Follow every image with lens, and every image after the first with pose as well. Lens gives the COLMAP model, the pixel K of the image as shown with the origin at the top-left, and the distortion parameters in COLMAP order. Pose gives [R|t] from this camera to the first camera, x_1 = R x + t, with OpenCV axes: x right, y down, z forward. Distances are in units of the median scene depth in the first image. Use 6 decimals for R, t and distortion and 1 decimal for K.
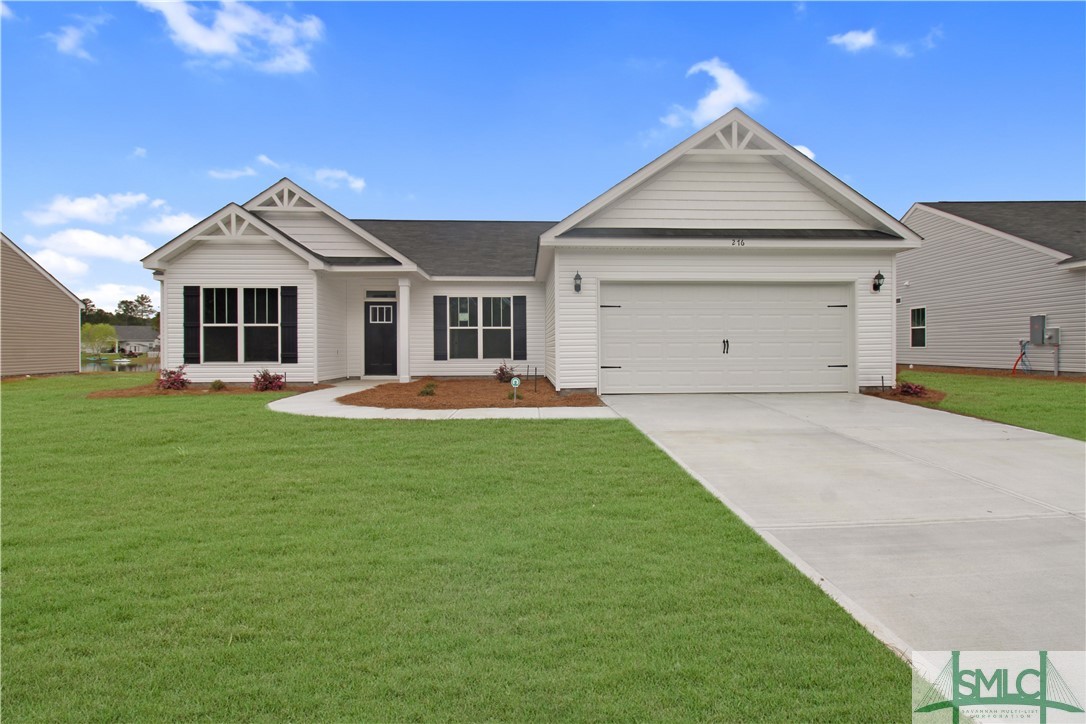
lens RADIAL K [[524.8, 0, 557.1], [0, 524.8, 351.6], [0, 0, 1]] dist [-0.011180, -0.000644]
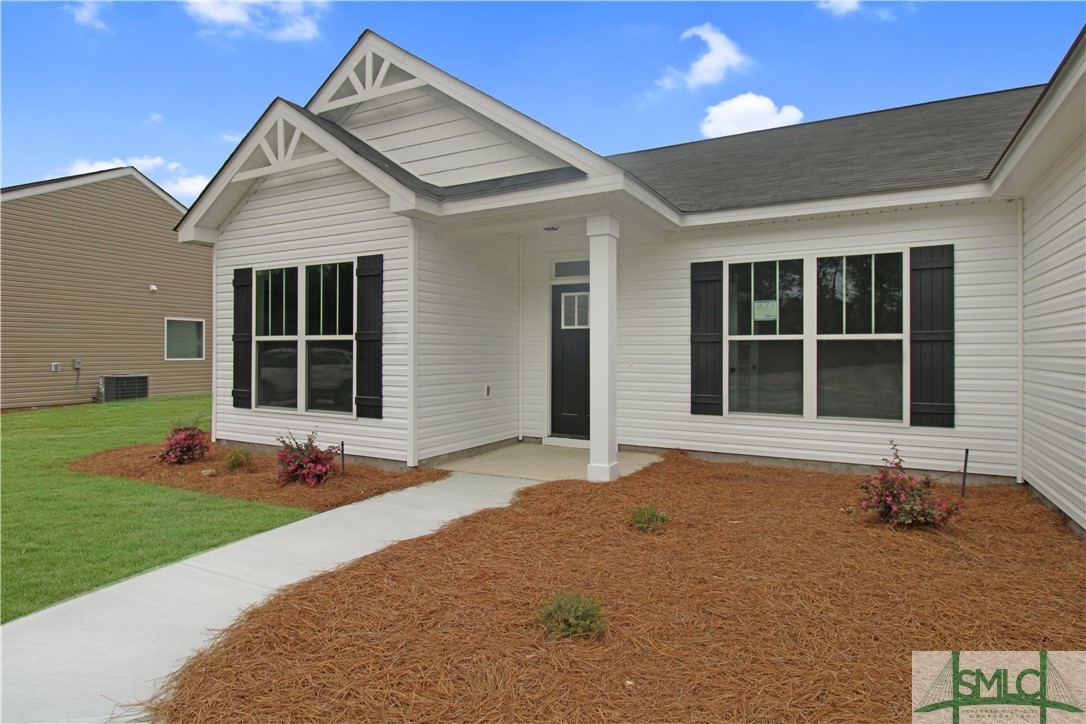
lens RADIAL K [[563.2, 0, 542.2], [0, 563.2, 349.9], [0, 0, 1]] dist [0.002360, 0.000207]
pose [[0.831786, 0.005681, -0.555067, -0.096537], [-0.010784, 0.999924, -0.005925, -0.037796], [0.554992, 0.010914, 0.831784, 0.656590]]
